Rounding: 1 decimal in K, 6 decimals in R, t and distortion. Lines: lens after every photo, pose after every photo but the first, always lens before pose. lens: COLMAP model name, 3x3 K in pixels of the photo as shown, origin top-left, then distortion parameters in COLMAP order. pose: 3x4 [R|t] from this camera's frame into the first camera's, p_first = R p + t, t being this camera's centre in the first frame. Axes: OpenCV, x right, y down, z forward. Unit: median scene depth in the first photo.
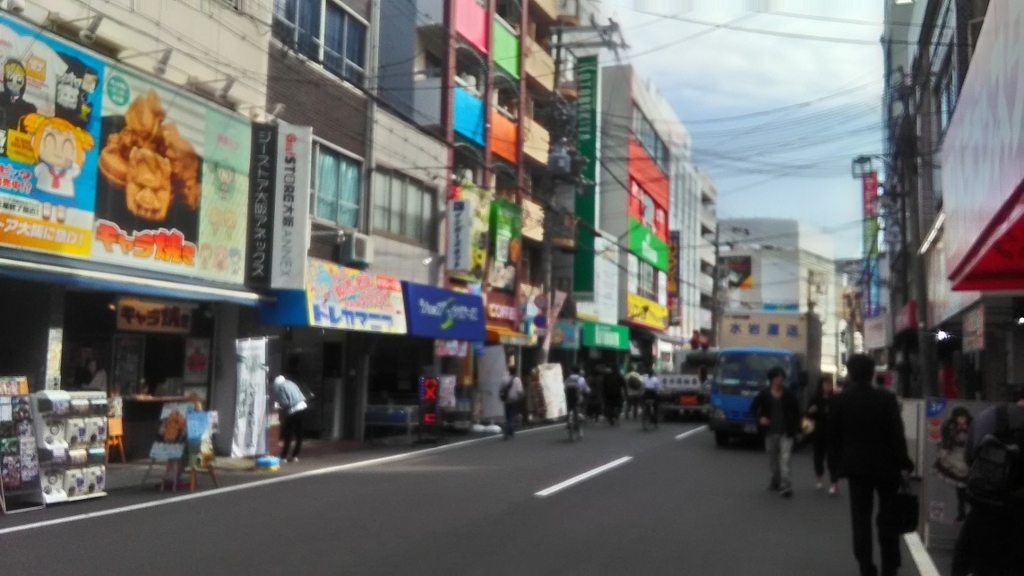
lens RADIAL K [[841.0, 0, 512.0], [0, 841.0, 288.0], [0, 0, 1]] dist [-0.002534, -0.000470]
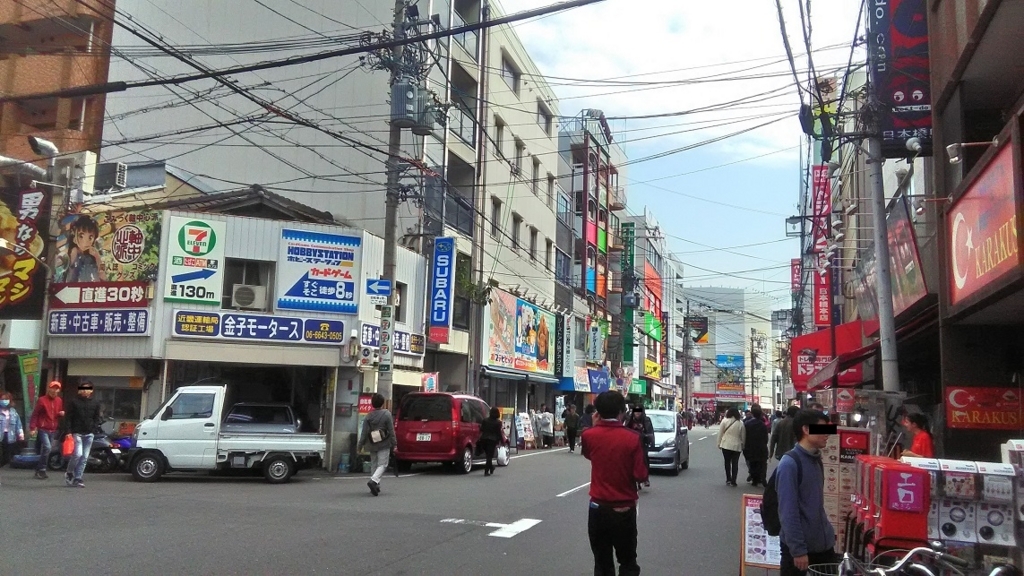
lens RADIAL K [[841.0, 0, 512.0], [0, 841.0, 288.0], [0, 0, 1]] dist [-0.002534, -0.000470]
pose [[0.997753, 0.020659, 0.063741, -0.191513], [-0.018180, 0.999065, -0.039235, -0.053818], [-0.064492, 0.037988, 0.997195, -0.515701]]
